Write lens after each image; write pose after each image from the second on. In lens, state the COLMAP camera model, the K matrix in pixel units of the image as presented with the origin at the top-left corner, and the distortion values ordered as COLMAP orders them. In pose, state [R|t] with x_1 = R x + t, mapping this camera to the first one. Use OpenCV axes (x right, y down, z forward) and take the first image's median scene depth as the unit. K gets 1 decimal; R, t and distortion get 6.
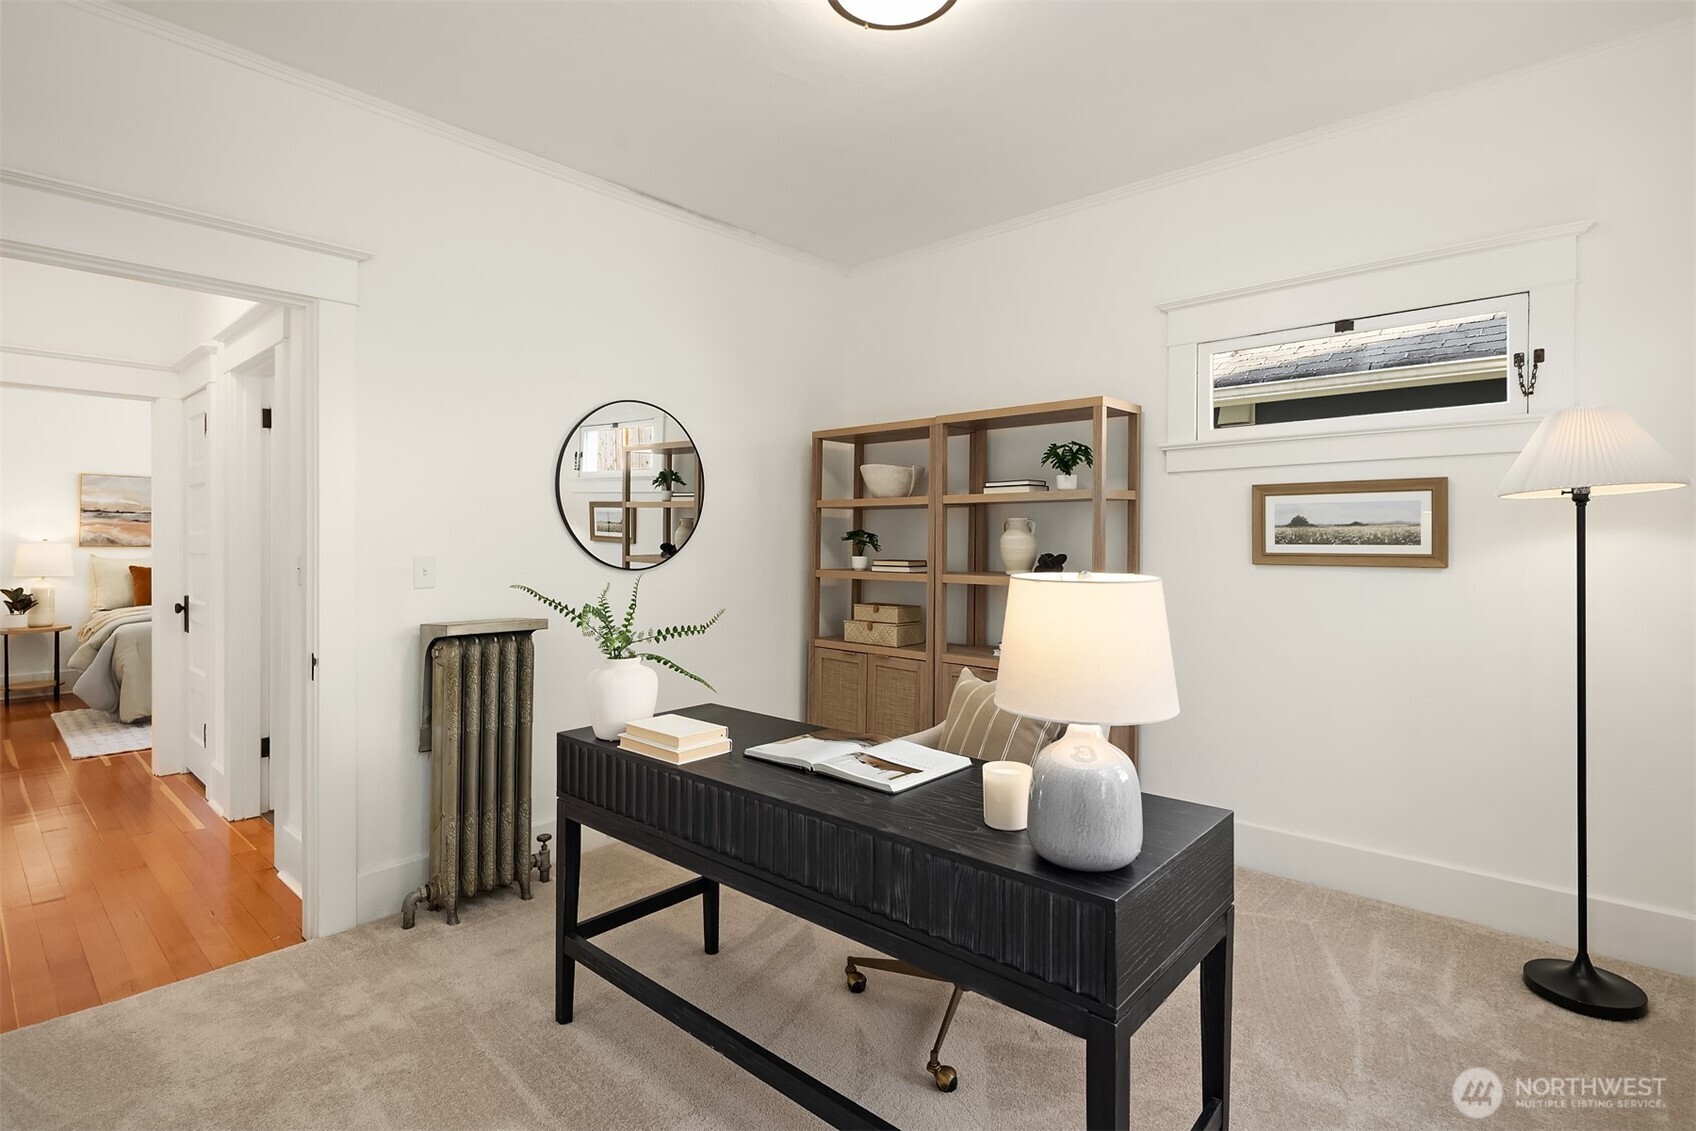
lens RADIAL K [[828.6, 0, 852.5], [0, 828.6, 519.8], [0, 0, 1]] dist [0.000791, -0.001457]
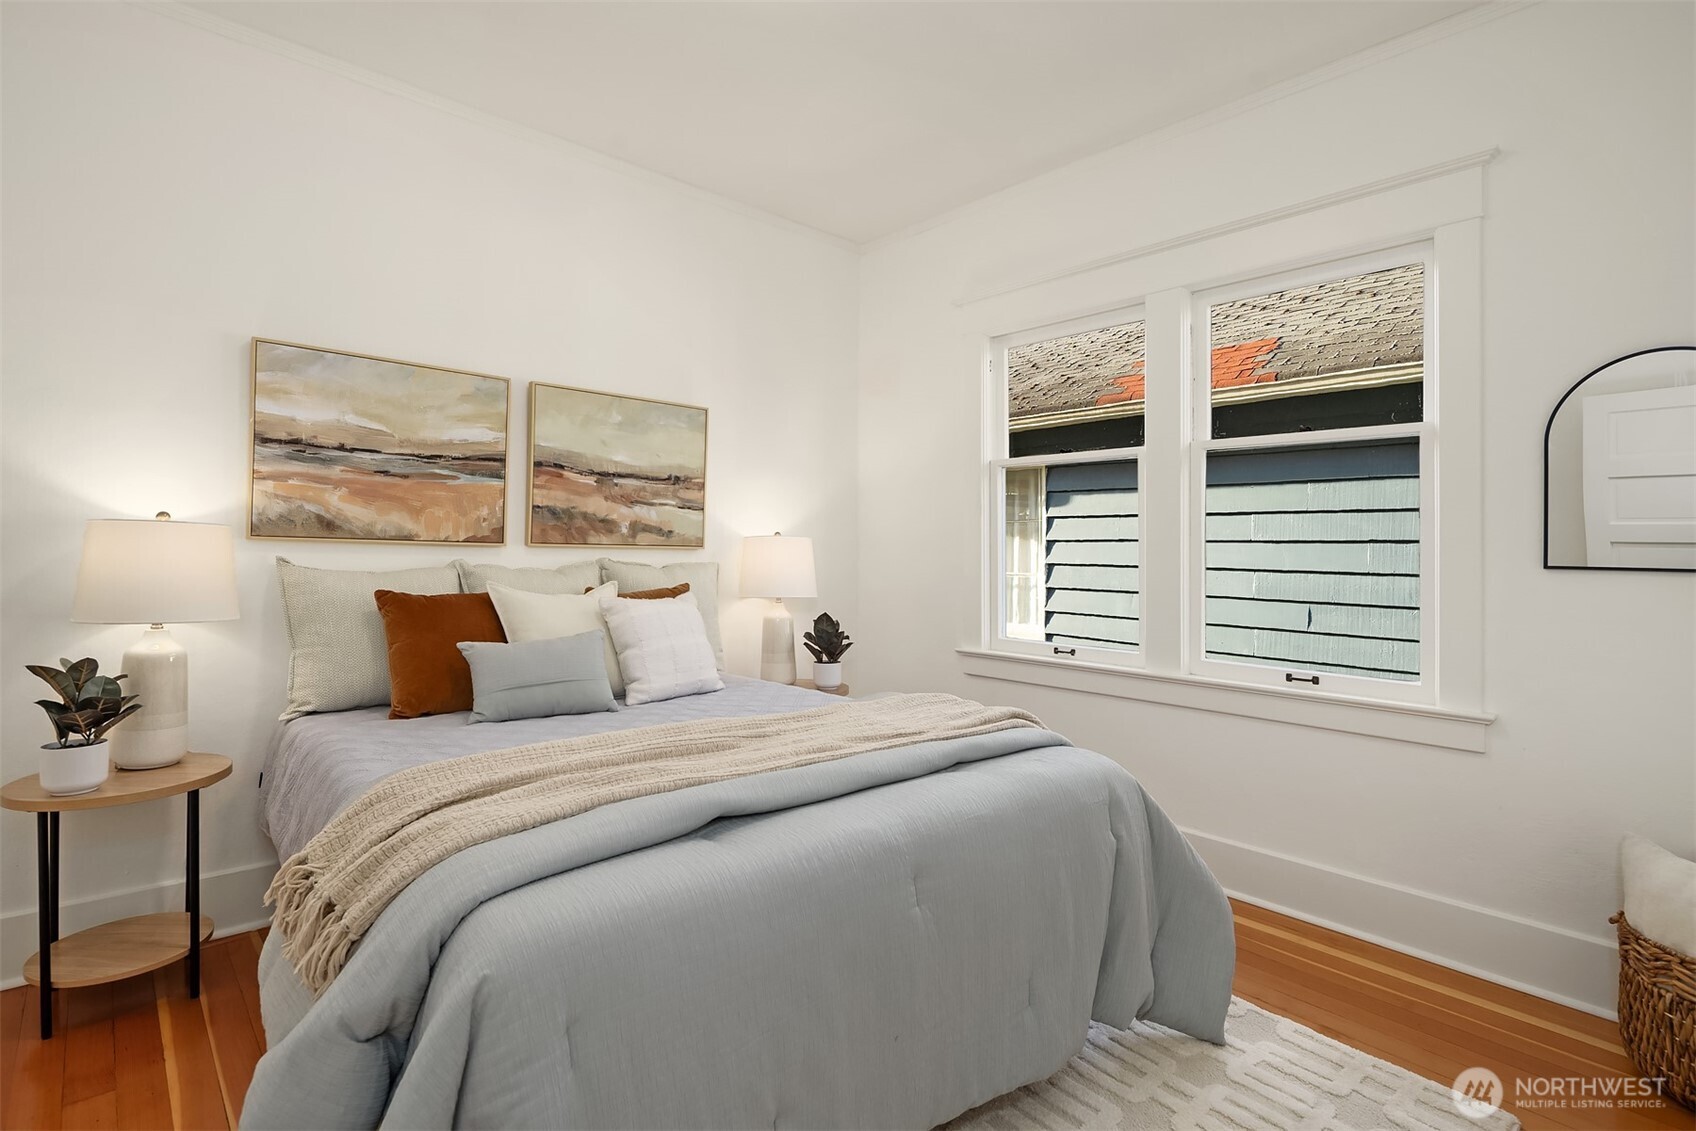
lens RADIAL K [[828.3, 0, 842.2], [0, 828.3, 552.3], [0, 0, 1]] dist [0.004665, -0.001788]
pose [[0.995219, 0.012969, -0.096800, -0.631446], [-0.011782, 0.999848, 0.012828, 0.031573], [0.096951, -0.011626, 0.995221, 0.653655]]
